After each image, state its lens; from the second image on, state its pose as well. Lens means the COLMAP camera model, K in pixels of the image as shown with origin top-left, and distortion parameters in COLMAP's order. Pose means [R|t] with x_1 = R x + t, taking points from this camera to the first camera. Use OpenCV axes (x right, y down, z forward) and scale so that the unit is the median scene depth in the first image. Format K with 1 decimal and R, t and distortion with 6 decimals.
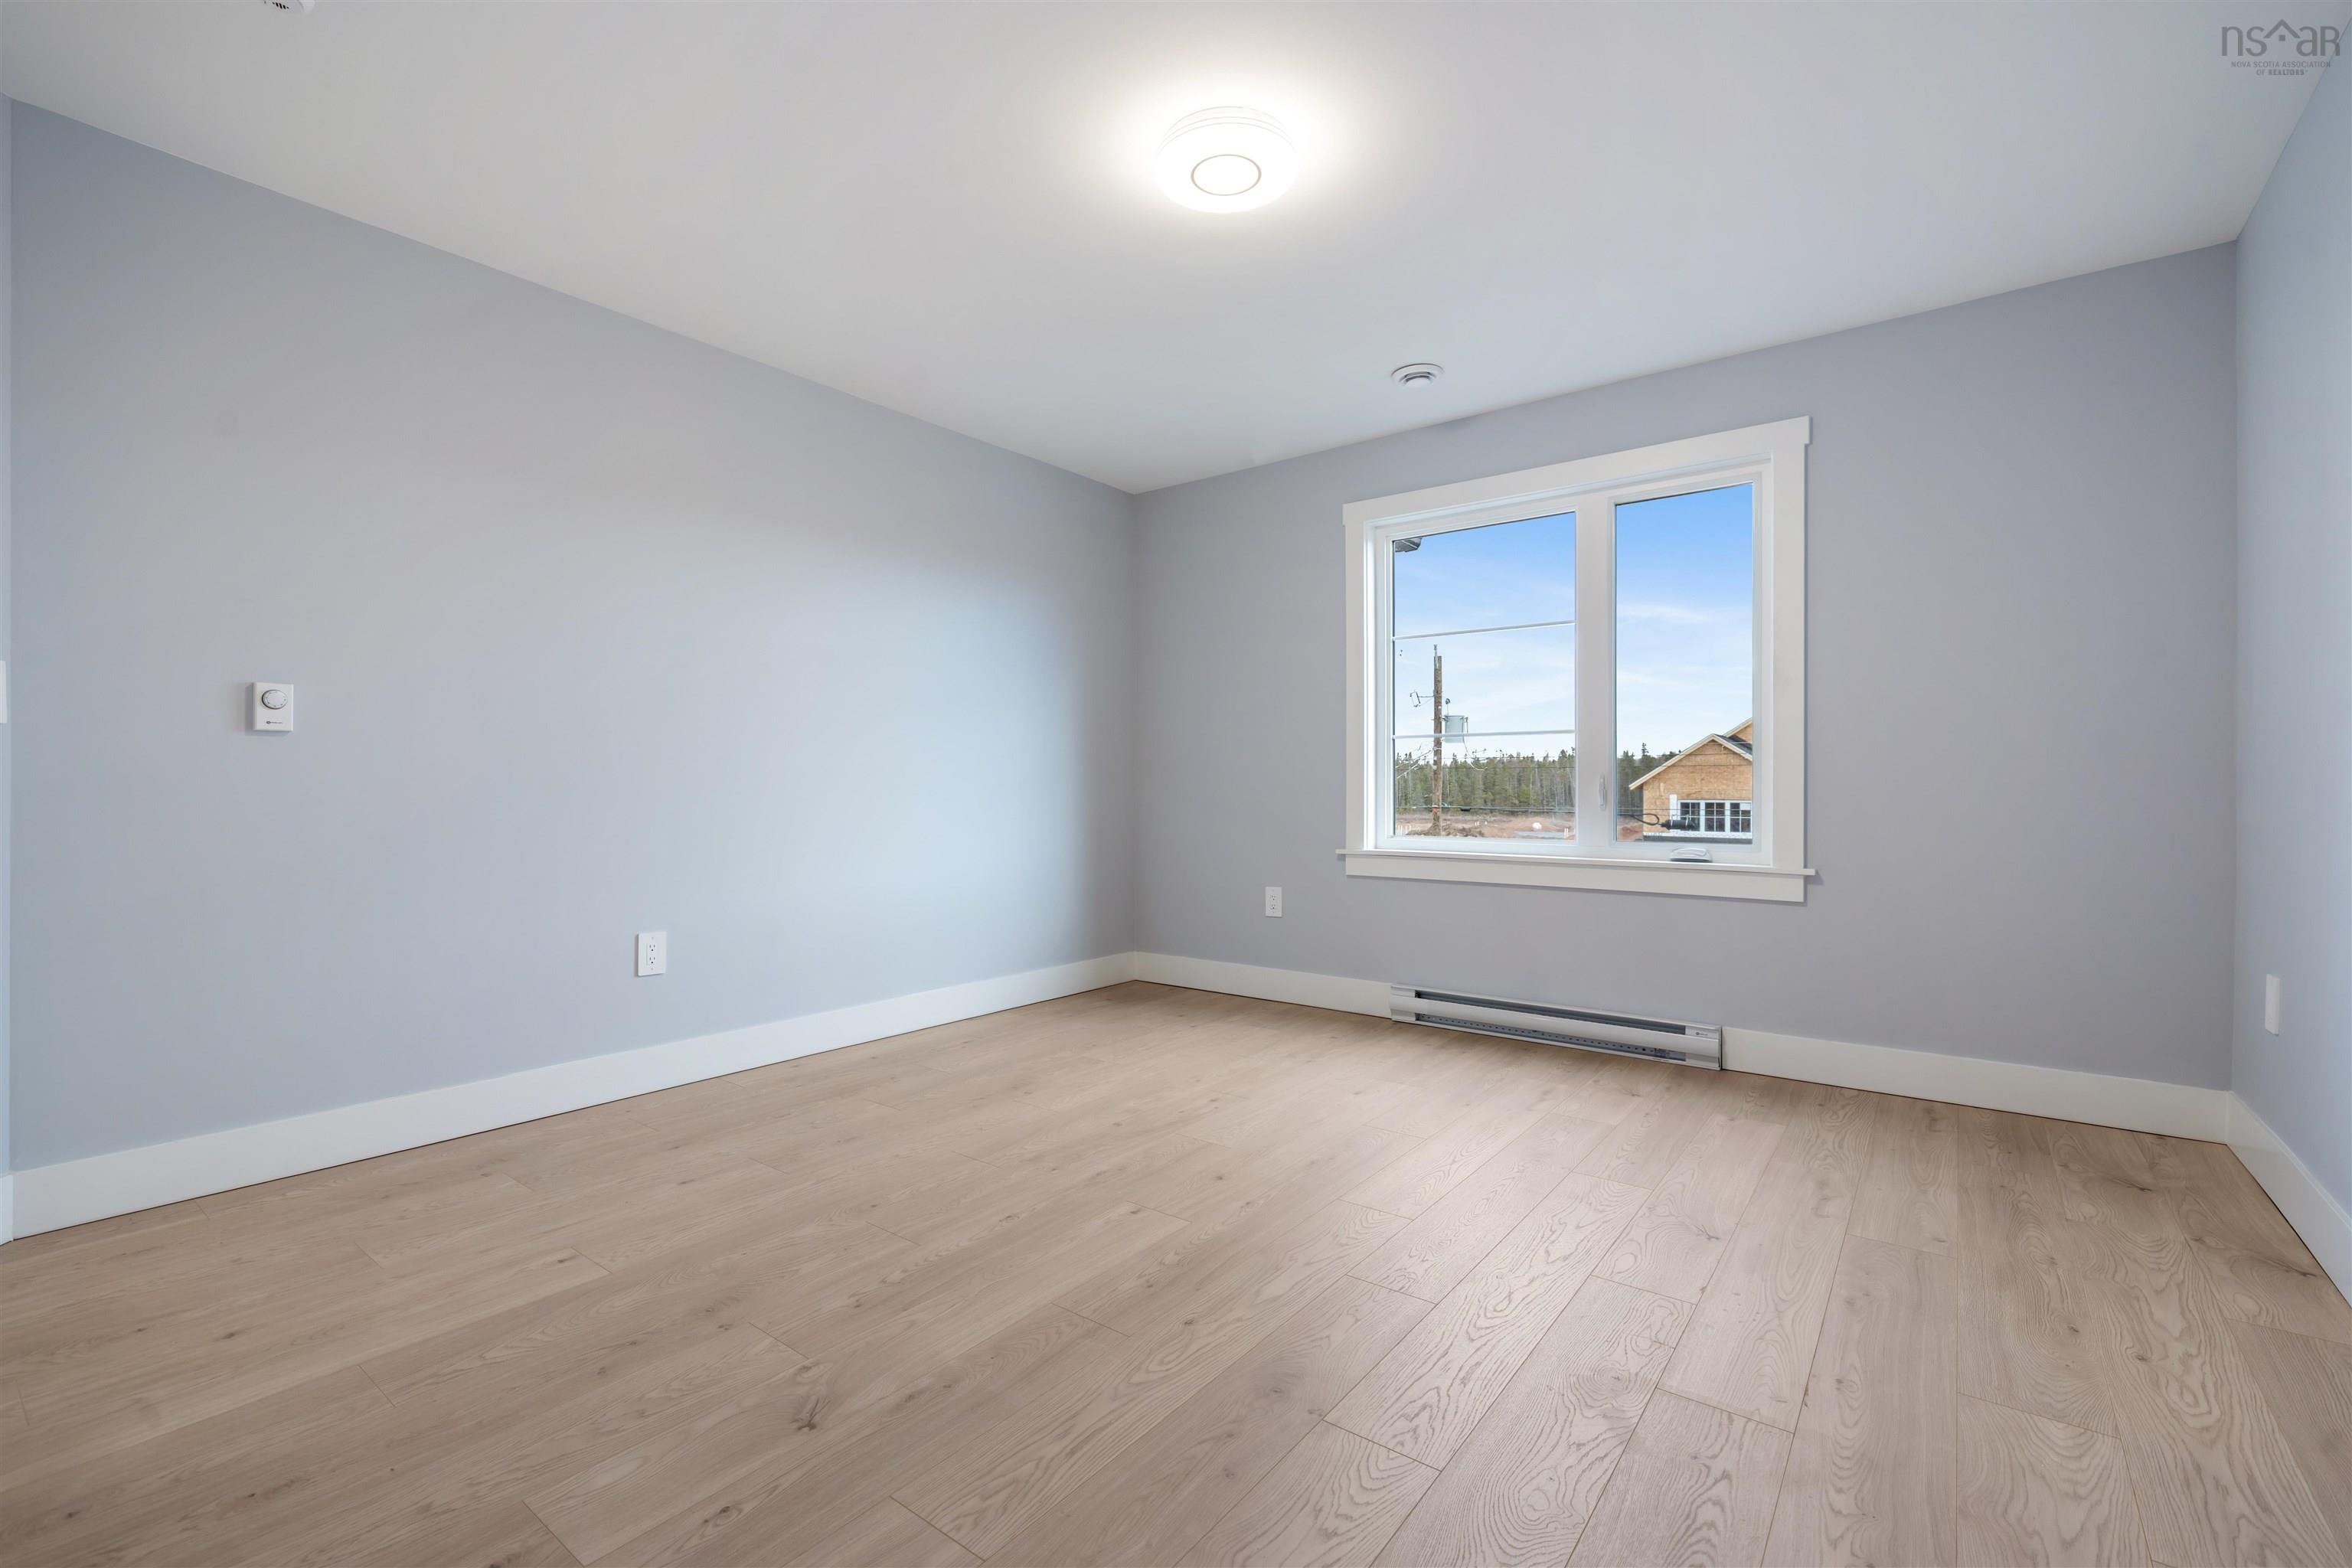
lens RADIAL K [[1043.9, 0, 1176.0], [0, 1043.9, 784.0], [0, 0, 1]] dist [0.000109, -0.000052]
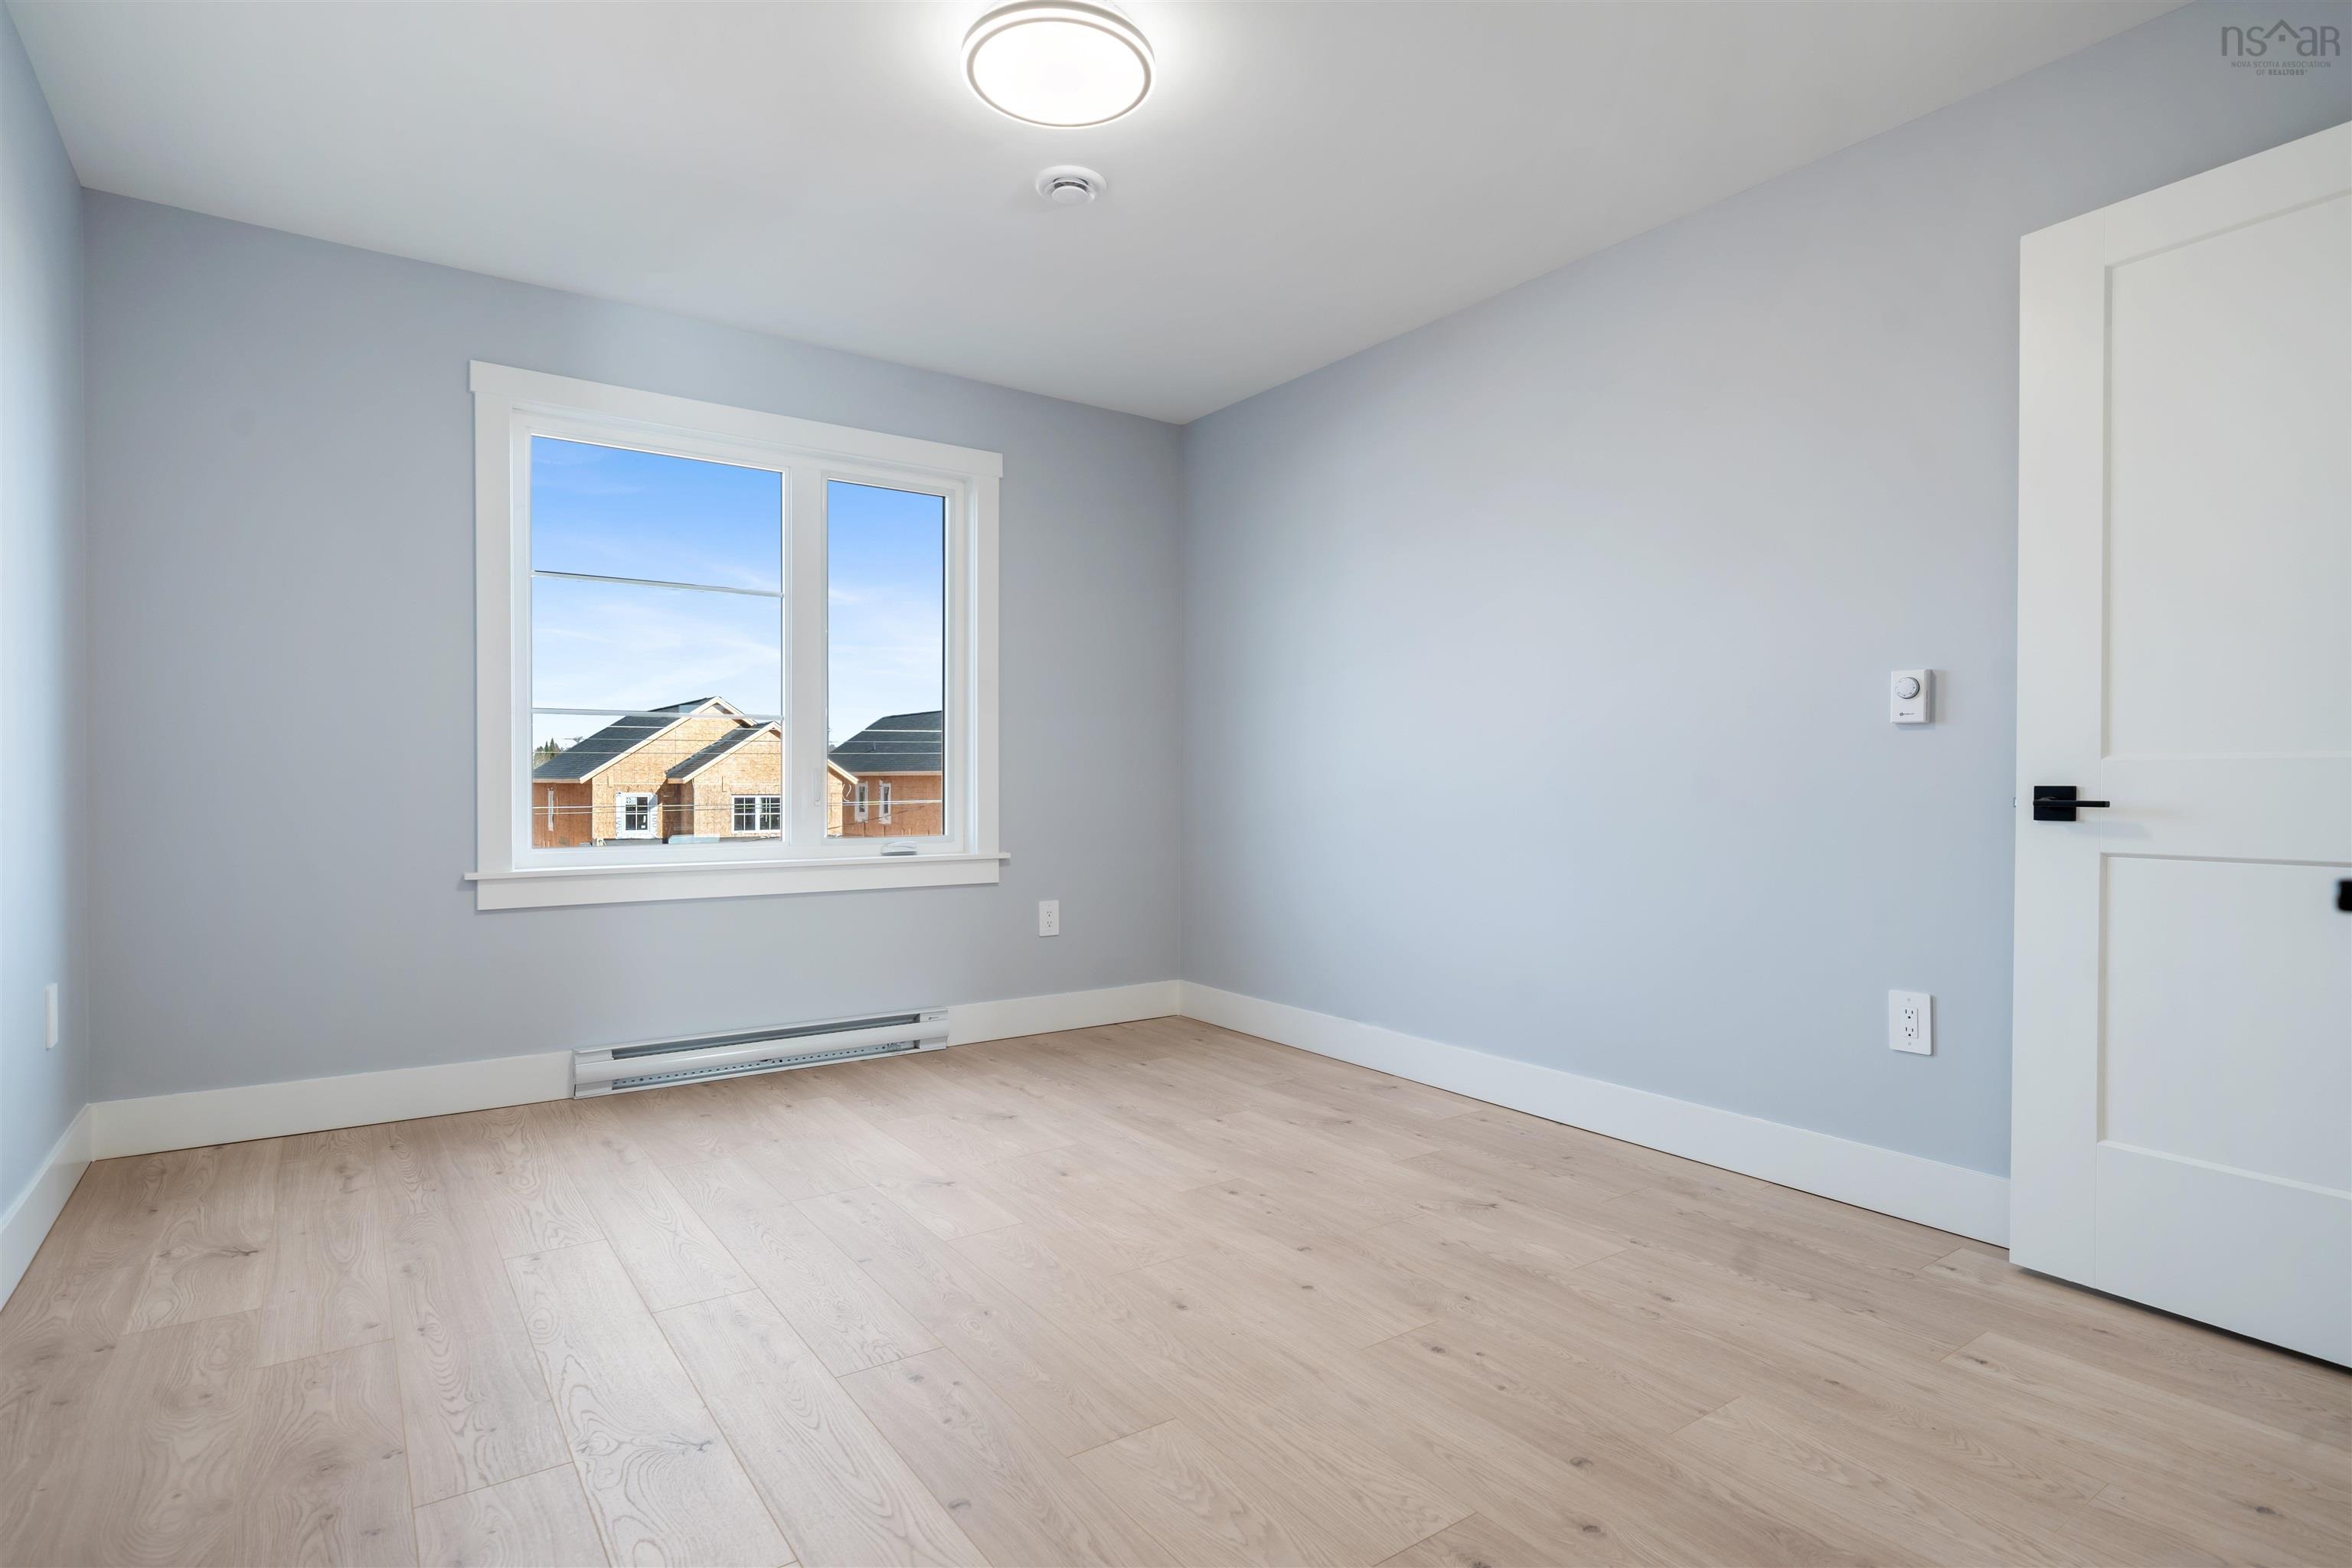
lens RADIAL K [[1179.7, 0, 1173.0], [0, 1179.7, 800.9], [0, 0, 1]] dist [-0.021983, 0.000142]
pose [[0.302403, -0.013756, 0.953081, -0.491555], [-0.005062, 0.999859, 0.016037, 0.001235], [-0.953167, -0.009674, 0.302291, 0.383454]]
